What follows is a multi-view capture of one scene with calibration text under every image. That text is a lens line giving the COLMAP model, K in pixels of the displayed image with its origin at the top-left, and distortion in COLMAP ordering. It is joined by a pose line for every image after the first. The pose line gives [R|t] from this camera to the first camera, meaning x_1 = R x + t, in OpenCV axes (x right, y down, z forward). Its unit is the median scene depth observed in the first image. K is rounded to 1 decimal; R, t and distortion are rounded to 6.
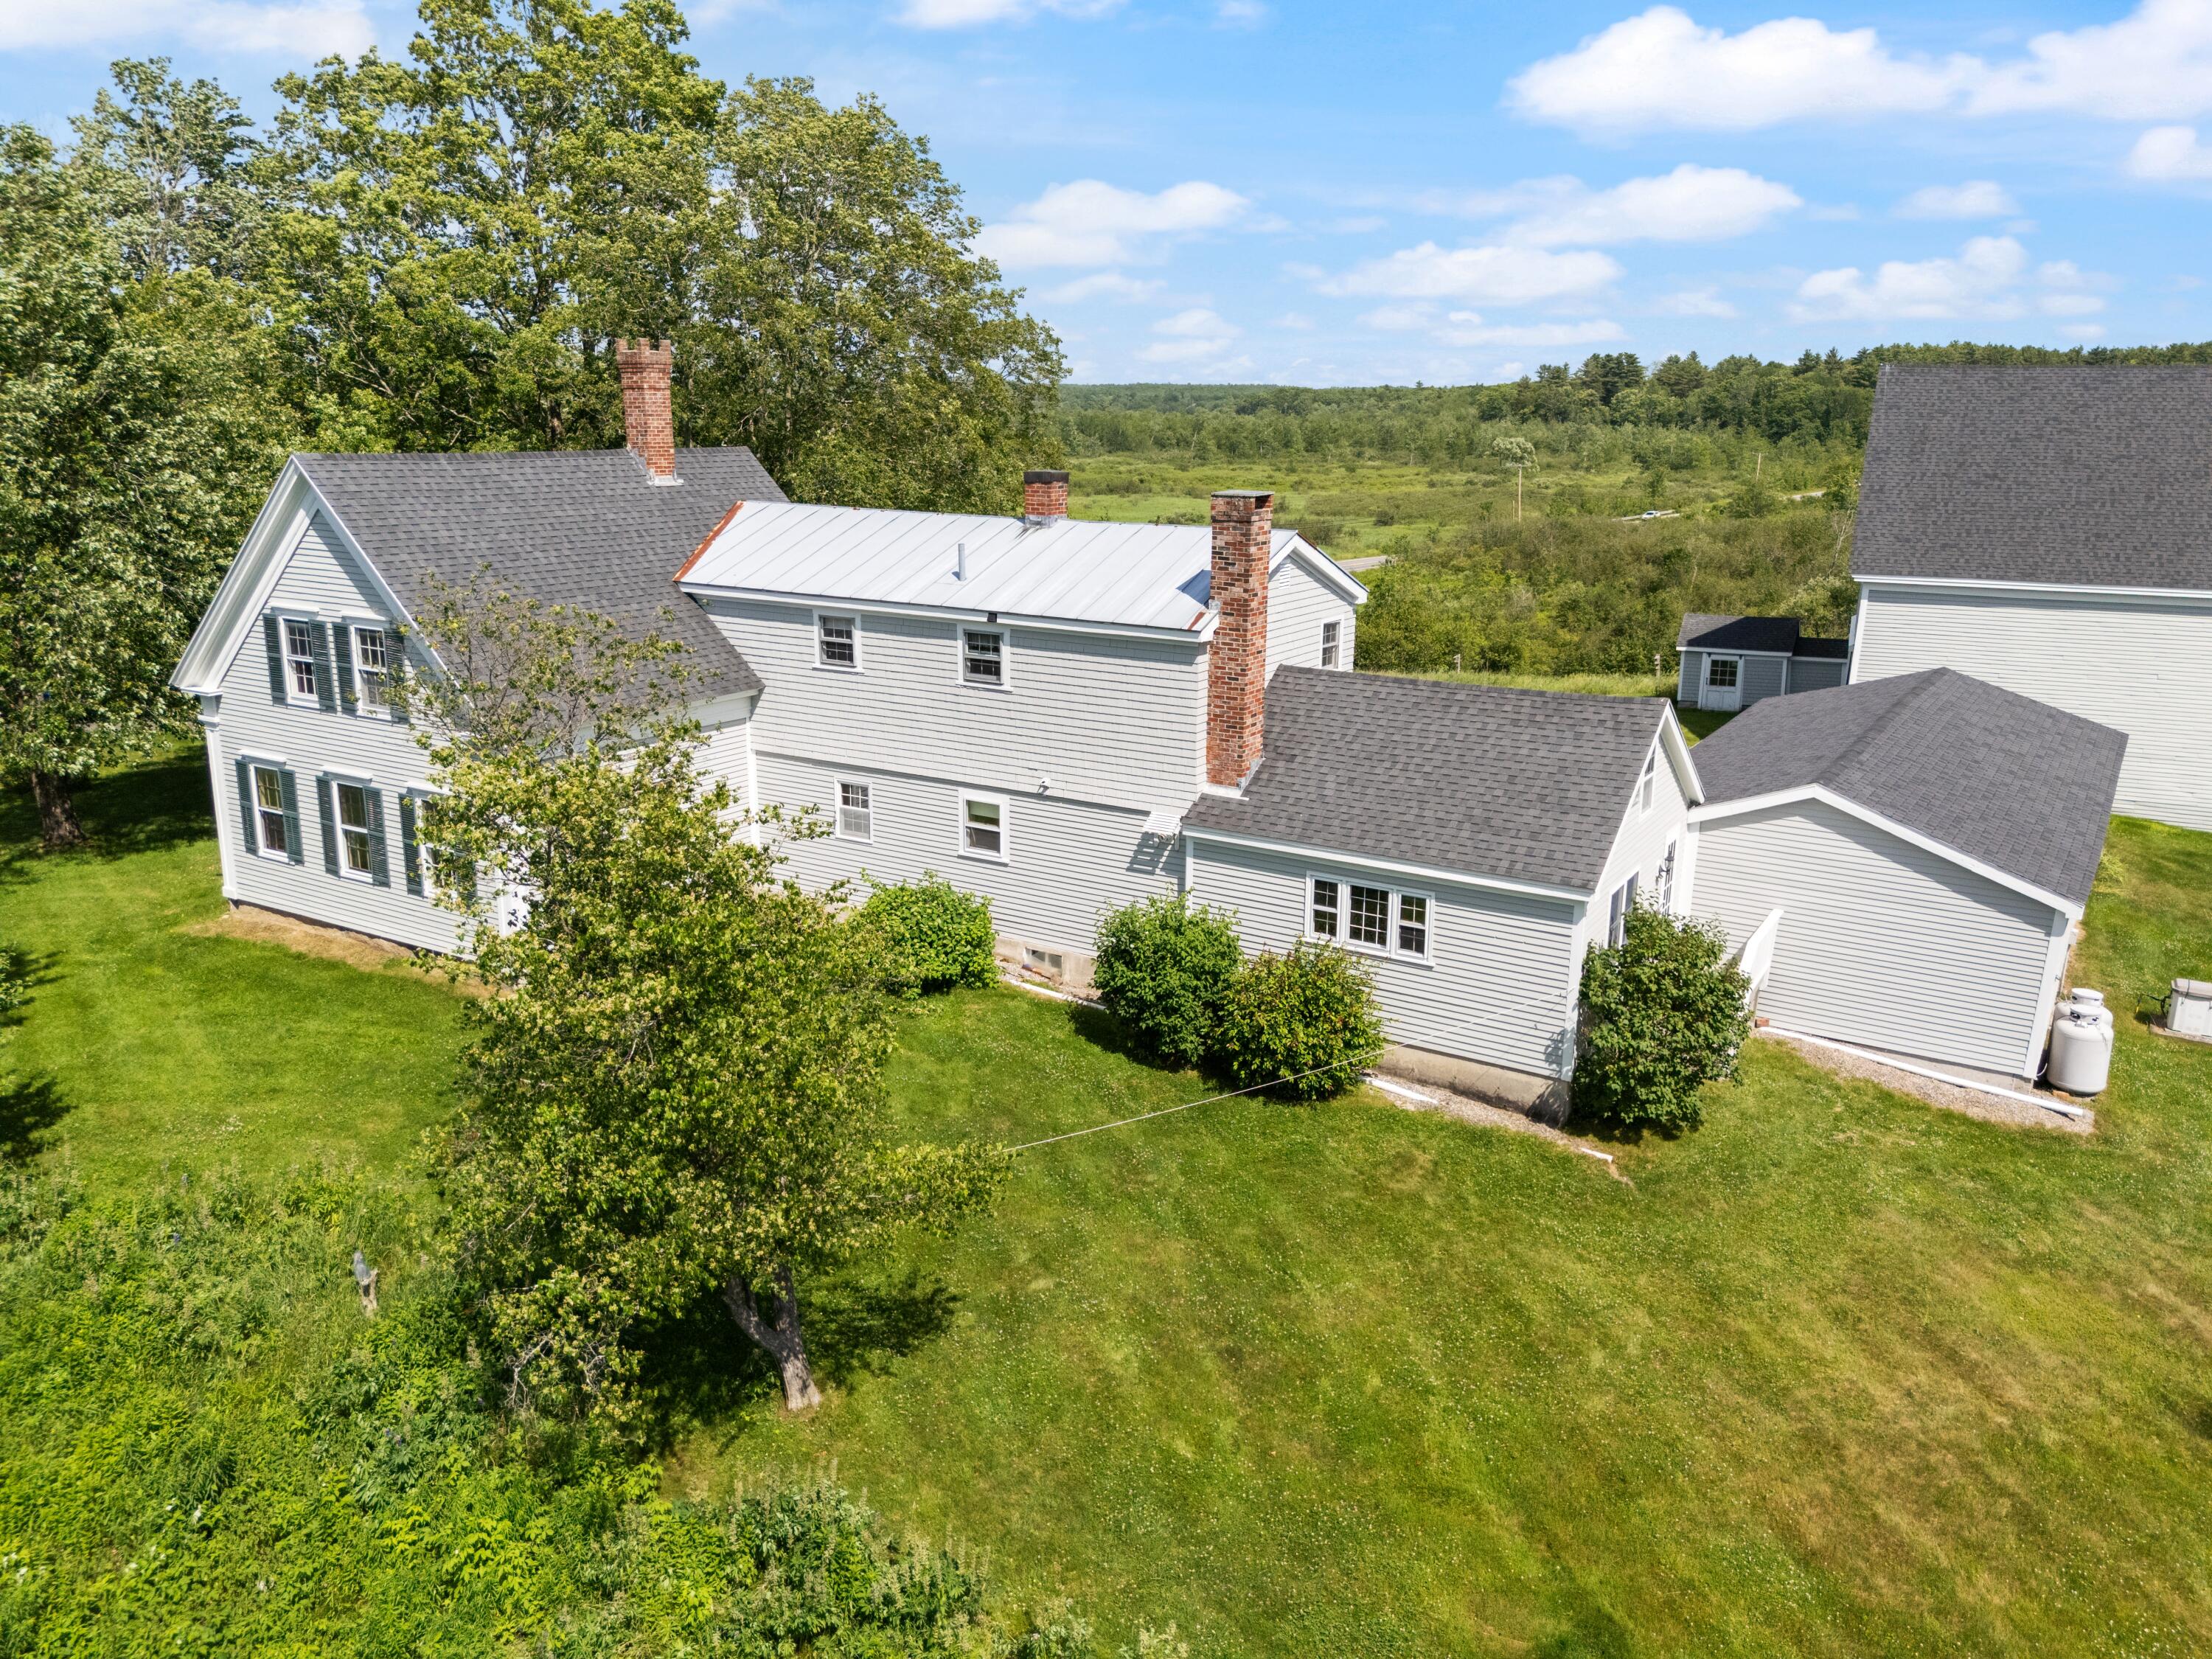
lens RADIAL K [[1607.8, 0, 1123.1], [0, 1607.8, 833.8], [0, 0, 1]] dist [0.069802, -0.052026]
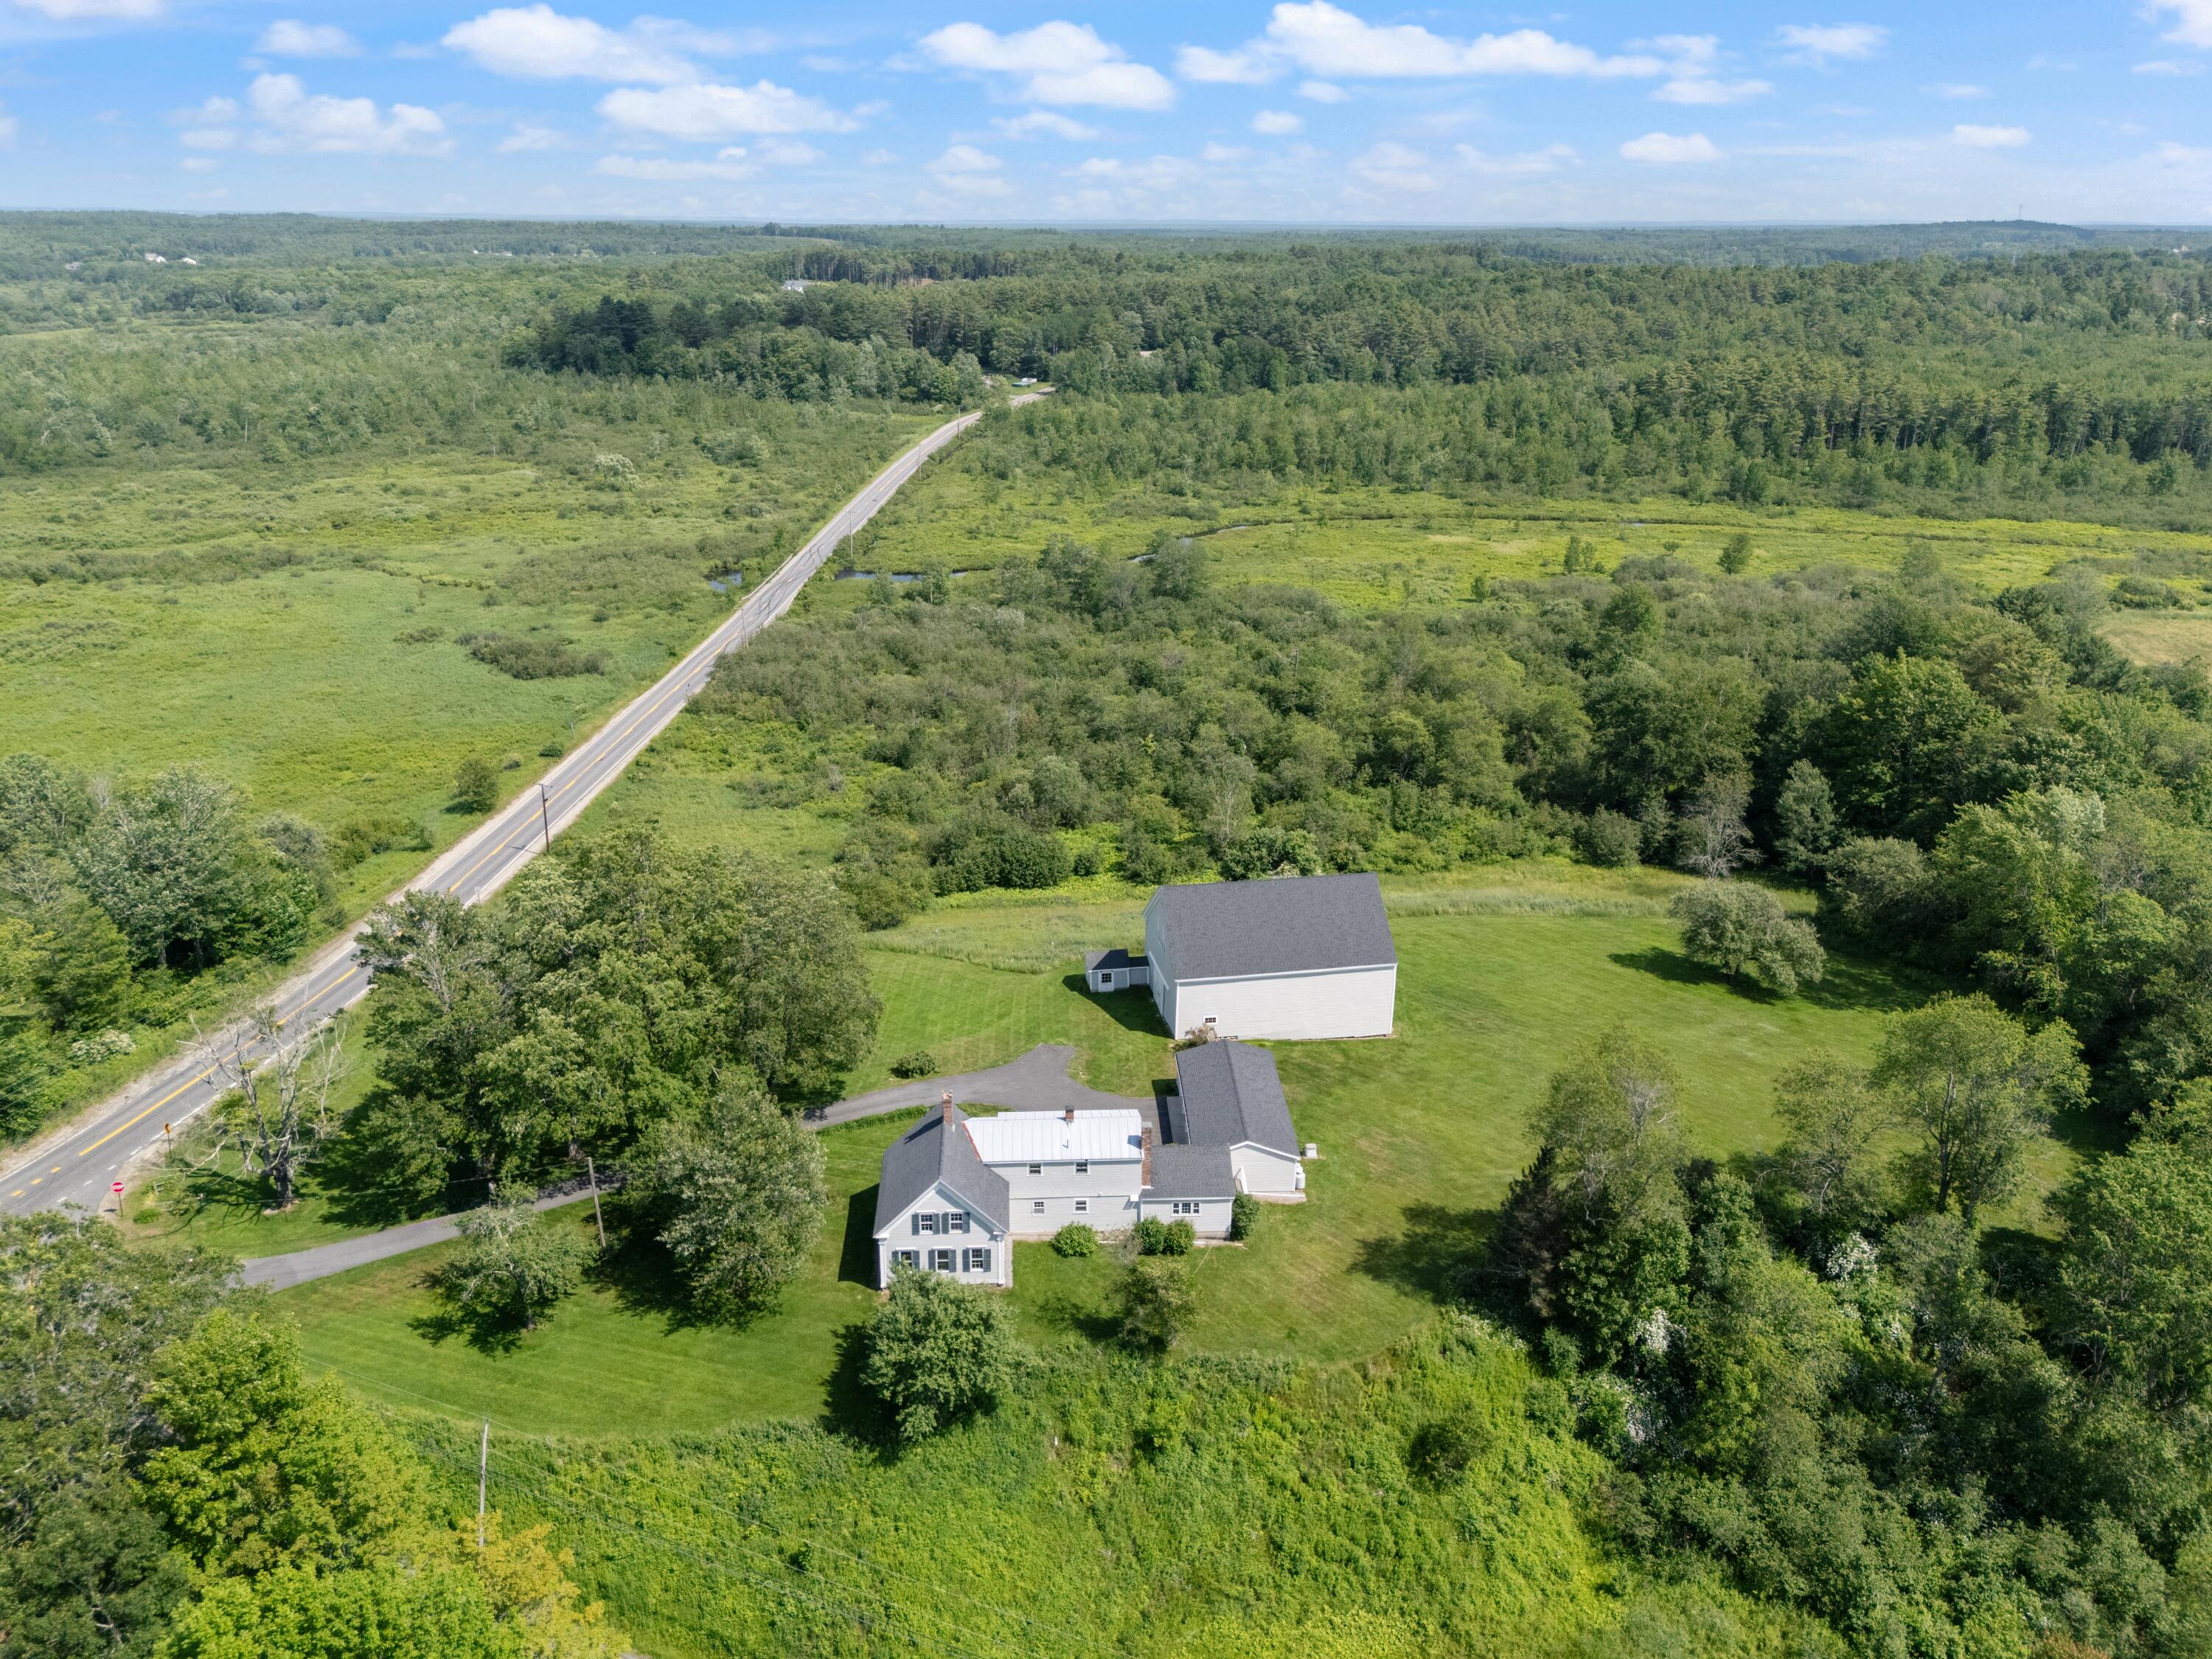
lens RADIAL K [[1607.8, 0, 1123.1], [0, 1607.8, 833.8], [0, 0, 1]] dist [0.069802, -0.052026]
pose [[0.816046, -0.200387, 0.542138, -2.029294], [0.139778, 0.978555, 0.151298, -1.530365], [-0.560830, -0.047687, 0.826556, -2.364258]]
